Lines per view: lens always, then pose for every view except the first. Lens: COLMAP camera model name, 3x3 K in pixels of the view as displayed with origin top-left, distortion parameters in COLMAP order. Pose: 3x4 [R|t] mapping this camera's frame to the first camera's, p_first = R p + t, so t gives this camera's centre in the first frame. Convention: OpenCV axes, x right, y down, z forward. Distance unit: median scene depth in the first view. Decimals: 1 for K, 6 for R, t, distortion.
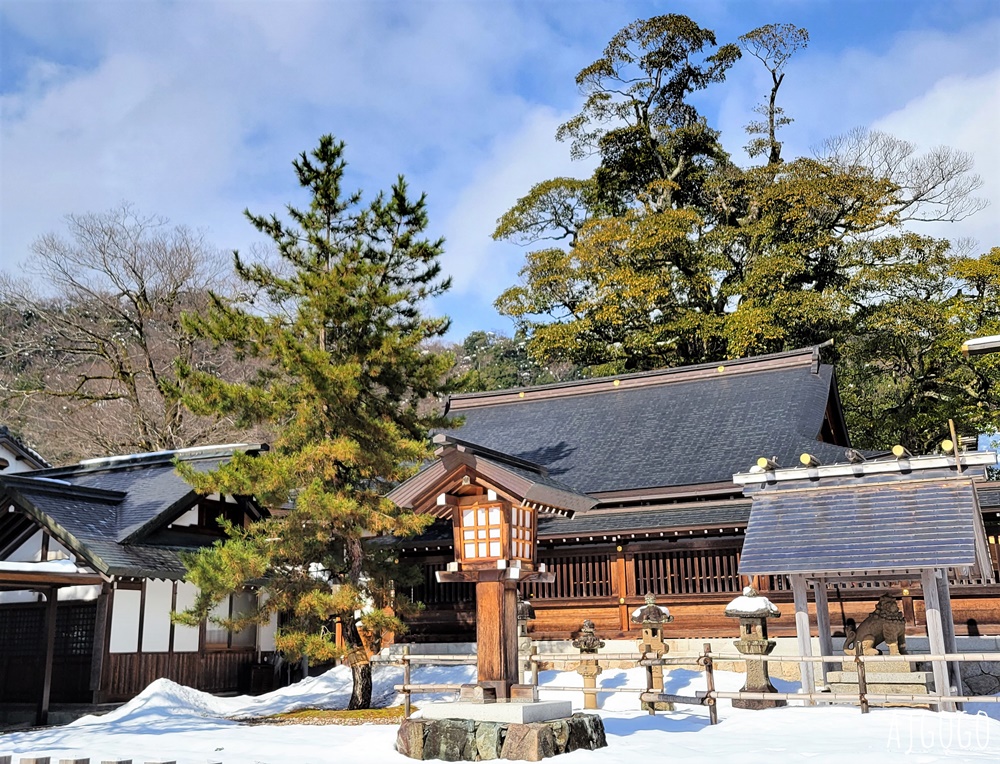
lens RADIAL K [[1076.0, 0, 458.0], [0, 1076.0, 378.7], [0, 0, 1]] dist [0.036820, 0.024677]
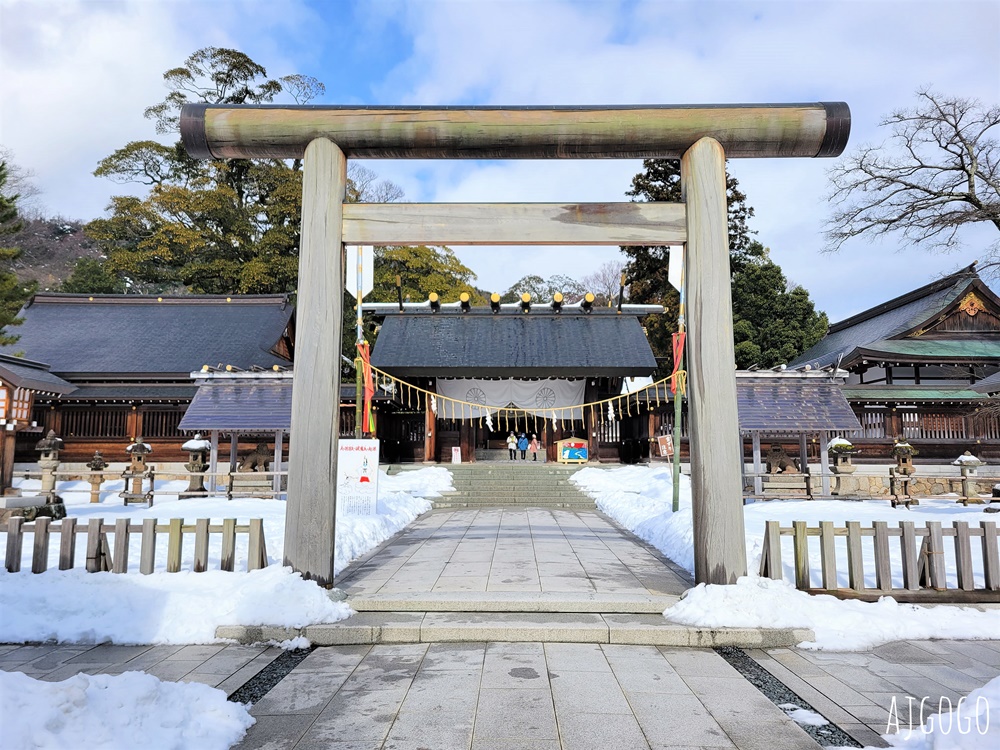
lens RADIAL K [[754.4, 0, 494.9], [0, 754.4, 378.8], [0, 0, 1]] dist [0.062695, -0.061356]
pose [[0.880987, 0.067357, 0.468322, 0.091778], [-0.127424, 0.987020, 0.097746, -0.071405], [-0.455660, -0.145788, 0.878134, -0.266855]]
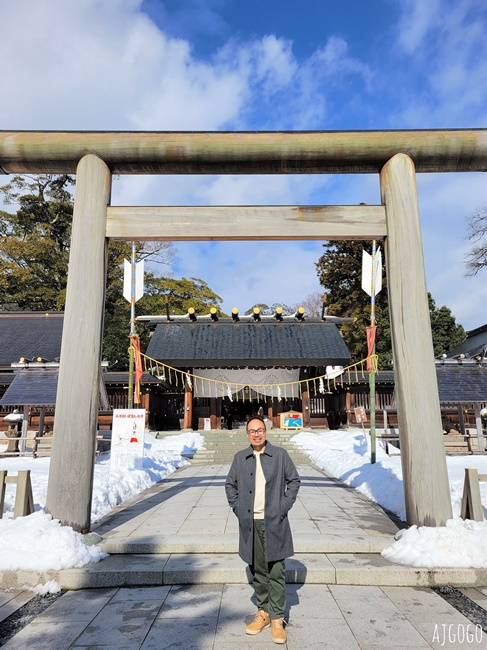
lens RADIAL K [[504.9, 0, 240.7], [0, 504.9, 322.0], [0, 0, 1]] dist [0.072204, -0.062433]
pose [[0.877129, 0.111215, 0.467200, 0.132734], [-0.121983, 0.992506, -0.007249, -0.047044], [-0.464505, -0.050632, 0.884122, -0.200778]]
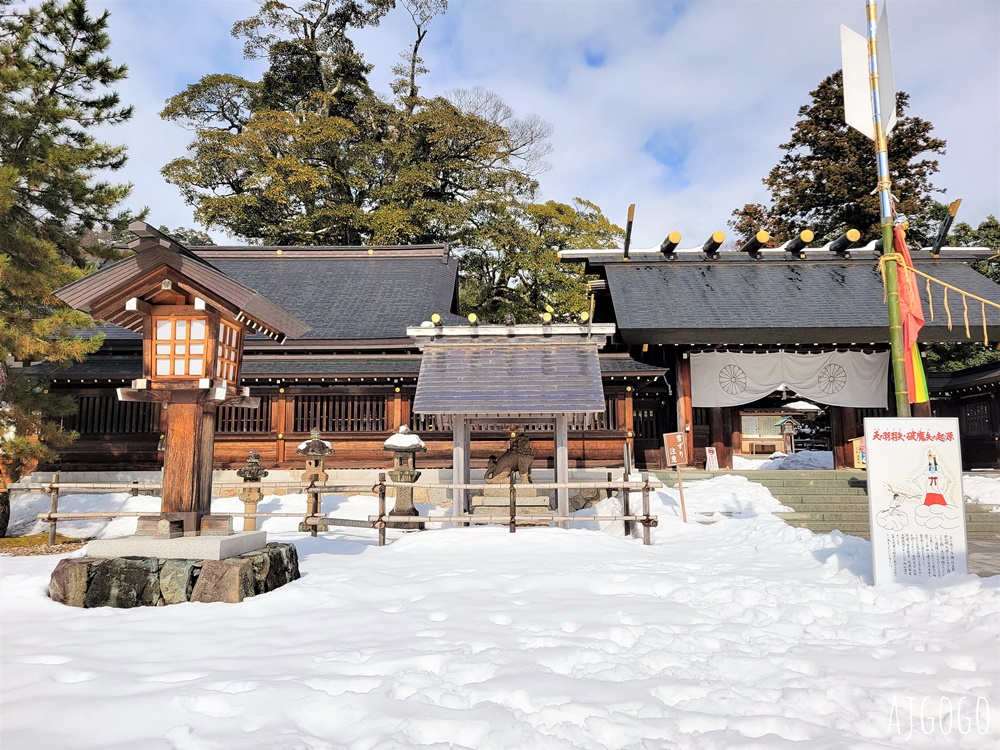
lens RADIAL K [[776.7, 0, 500.0], [0, 776.7, 375.0], [0, 0, 1]] dist [0.072204, -0.062433]
pose [[0.886928, 0.069119, 0.456707, -0.022000], [-0.120548, 0.989112, 0.084412, 0.047715], [-0.445900, -0.129922, 0.885603, 0.189546]]
